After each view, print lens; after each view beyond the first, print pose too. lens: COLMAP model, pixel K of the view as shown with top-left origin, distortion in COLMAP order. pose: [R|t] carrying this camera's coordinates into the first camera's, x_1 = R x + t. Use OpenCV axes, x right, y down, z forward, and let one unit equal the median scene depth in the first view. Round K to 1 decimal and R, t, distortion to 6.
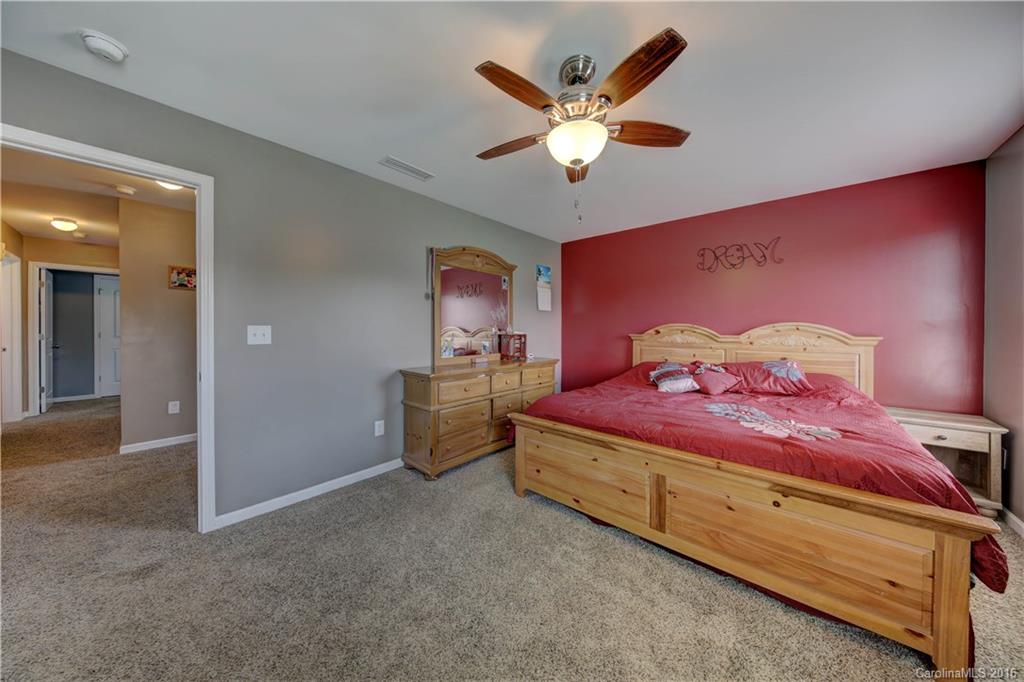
lens RADIAL K [[325.9, 0, 509.0], [0, 325.9, 332.4], [0, 0, 1]] dist [-0.005315, -0.001227]
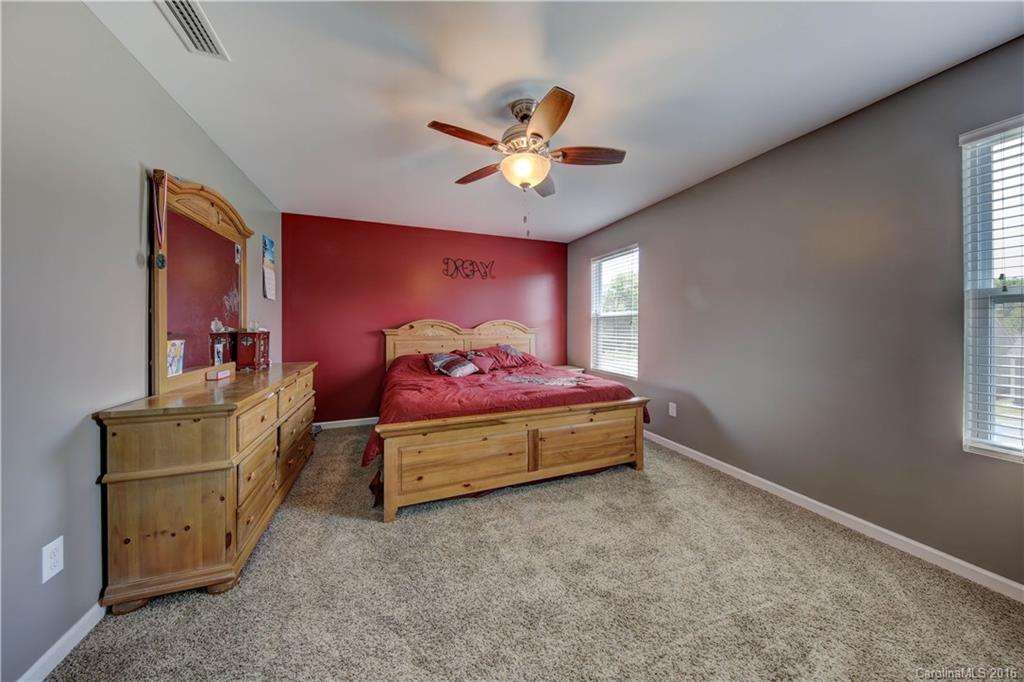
lens RADIAL K [[325.9, 0, 524.7], [0, 325.9, 327.1], [0, 0, 1]] dist [-0.005315, -0.001227]
pose [[0.442456, -0.008555, 0.896749, -0.489899], [0.010183, 0.999938, 0.004515, -0.002165], [-0.896732, 0.007134, 0.442516, 0.264196]]
